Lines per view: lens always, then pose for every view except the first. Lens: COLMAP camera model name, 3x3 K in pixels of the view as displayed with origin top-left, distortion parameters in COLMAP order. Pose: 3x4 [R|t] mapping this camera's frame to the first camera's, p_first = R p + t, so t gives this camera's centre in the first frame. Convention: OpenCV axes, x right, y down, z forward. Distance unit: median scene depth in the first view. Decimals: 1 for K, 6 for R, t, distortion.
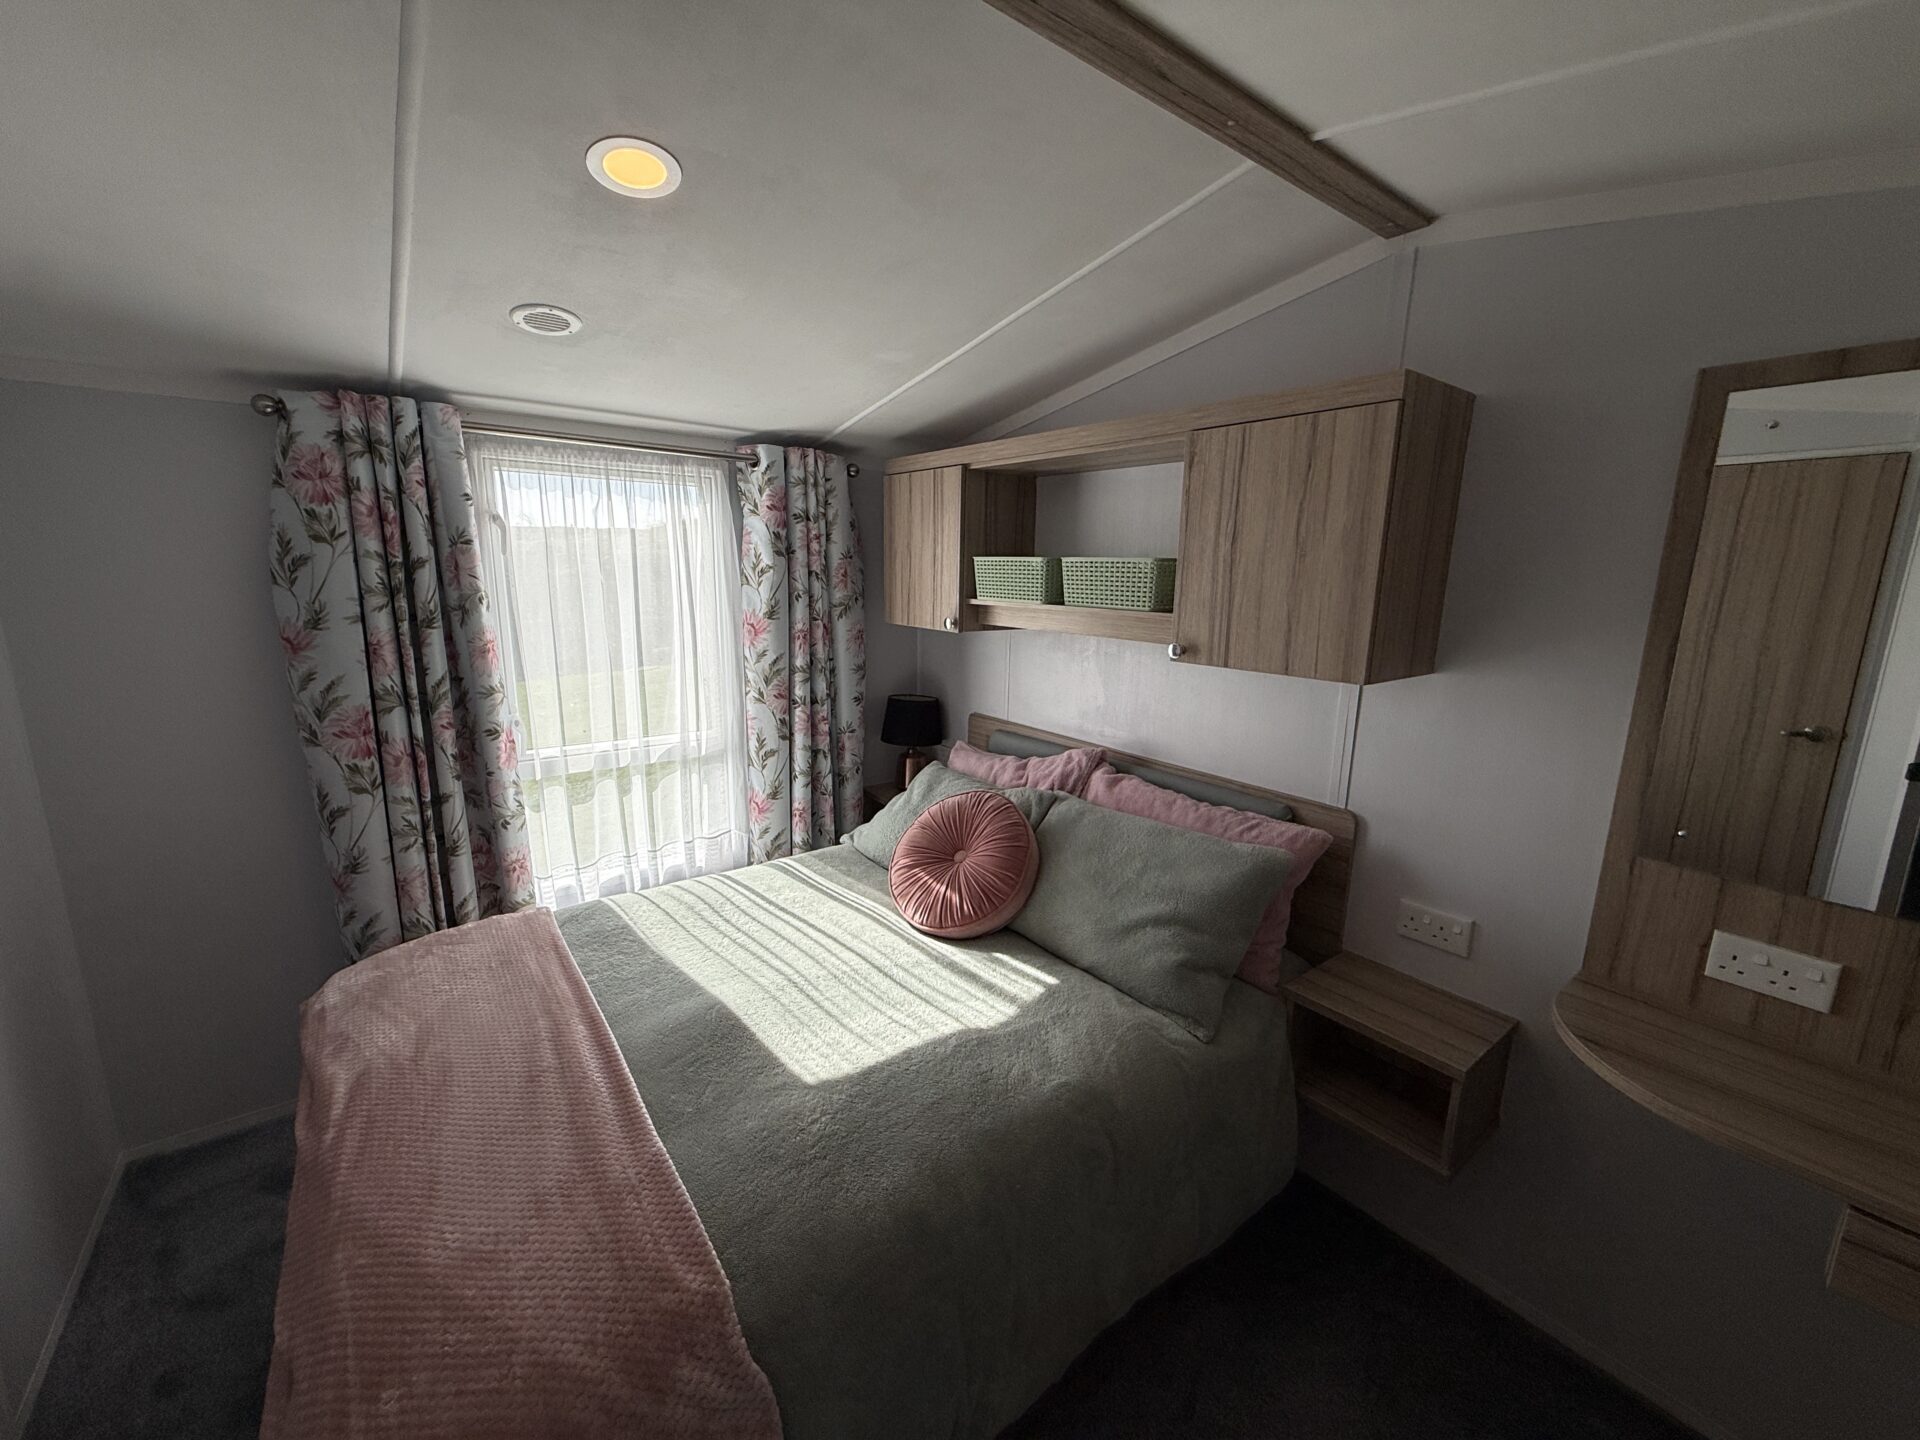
lens RADIAL K [[764.3, 0, 955.0], [0, 764.3, 720.2], [0, 0, 1]] dist [0.002760, 0.000386]
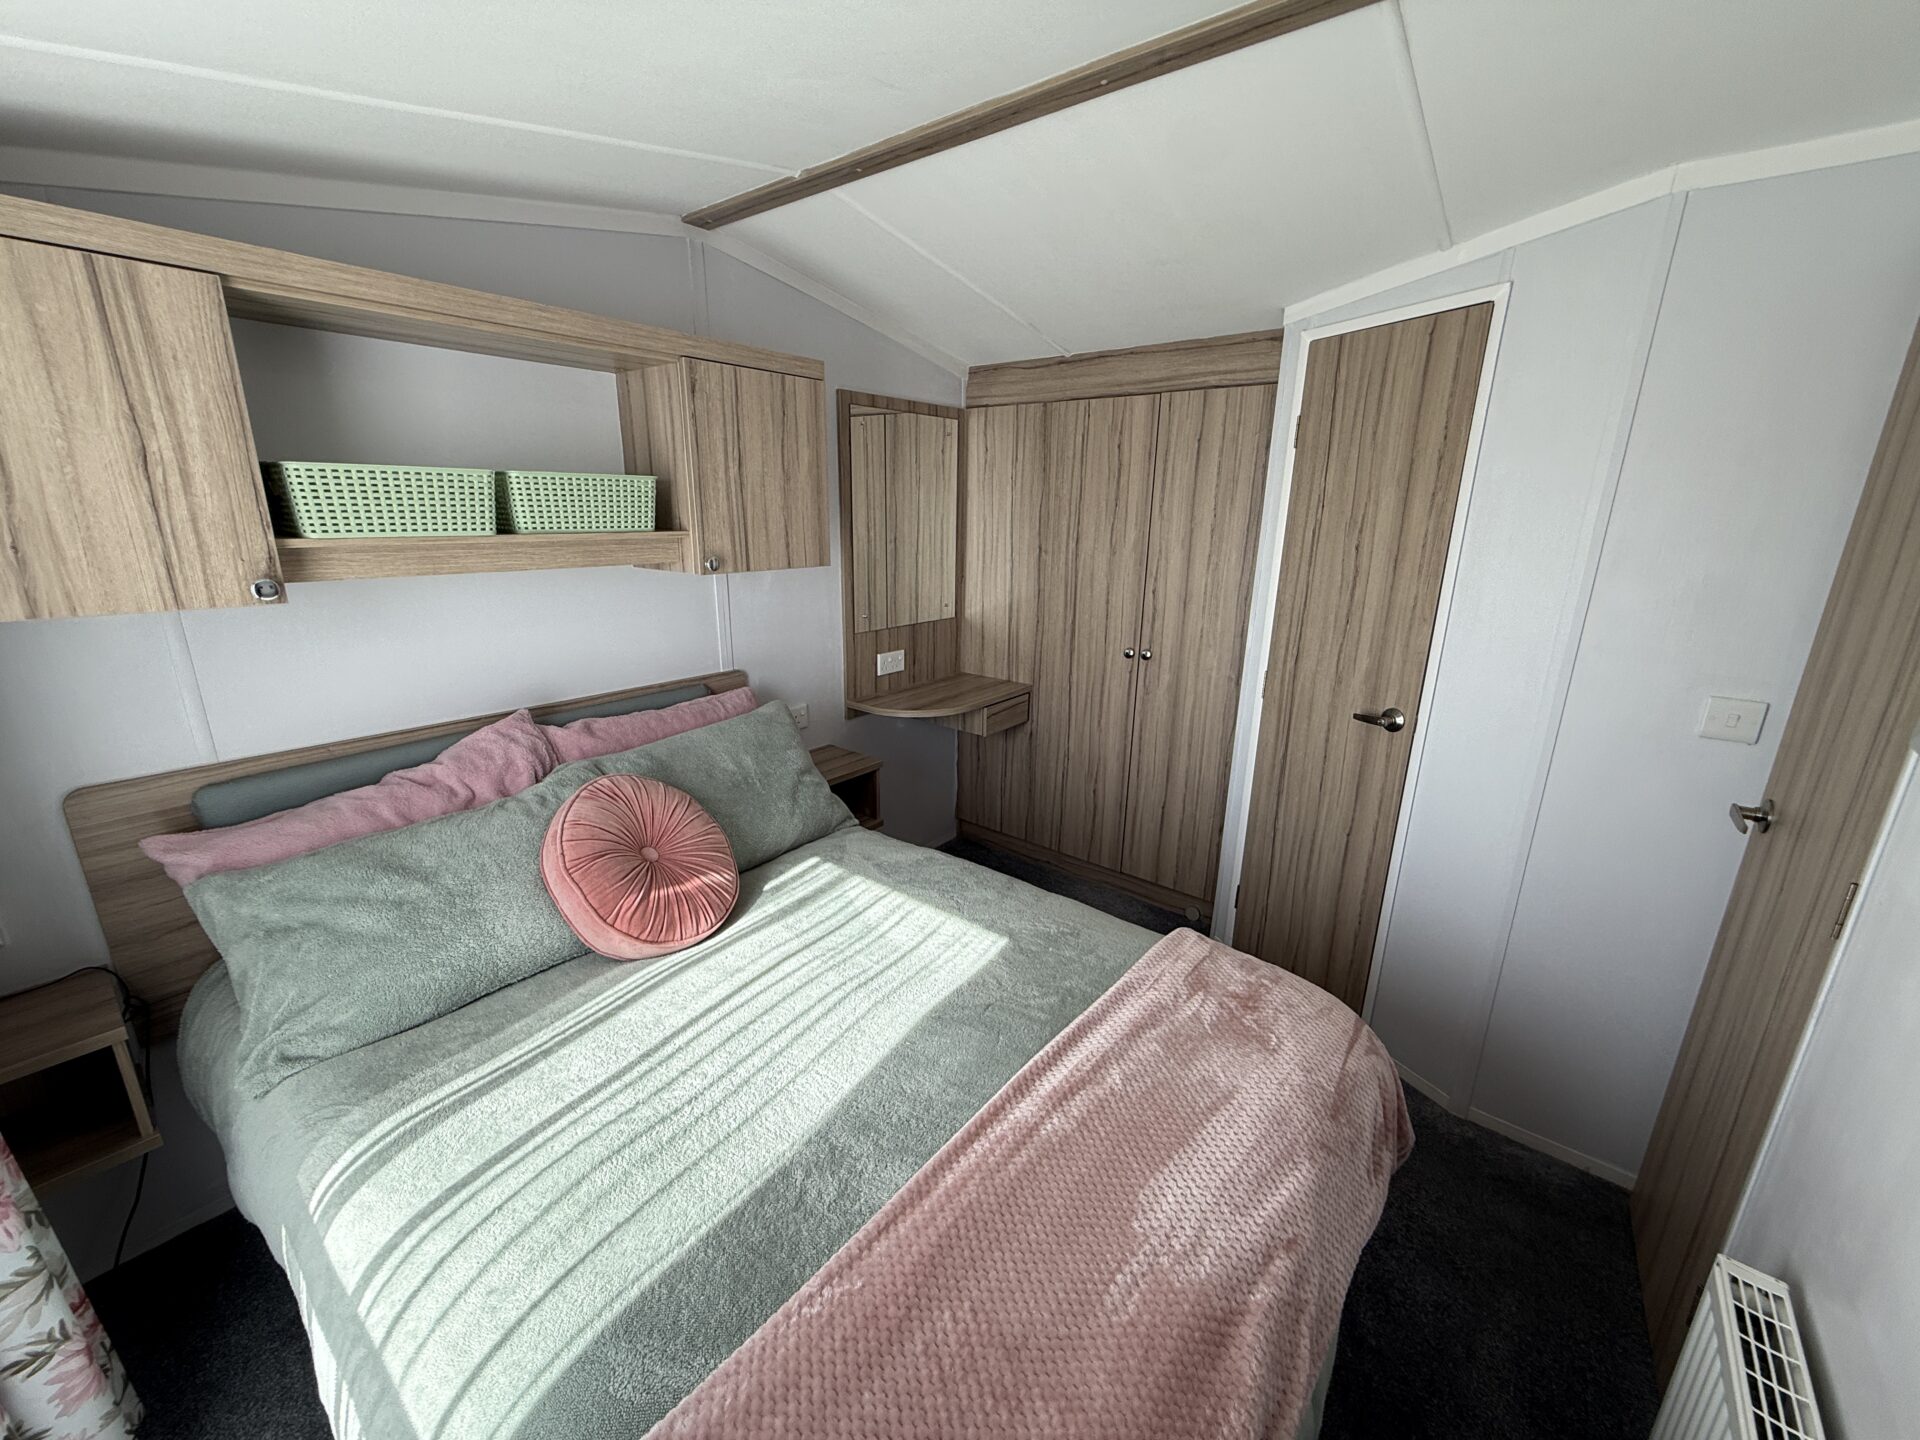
lens RADIAL K [[764.3, 0, 951.6], [0, 764.3, 715.4], [0, 0, 1]] dist [0.002760, 0.000386]
pose [[-0.236943, -0.282929, 0.929413, -0.871049], [0.175298, 0.928503, 0.327342, -0.186097], [-0.955578, 0.240485, -0.170406, 0.895805]]
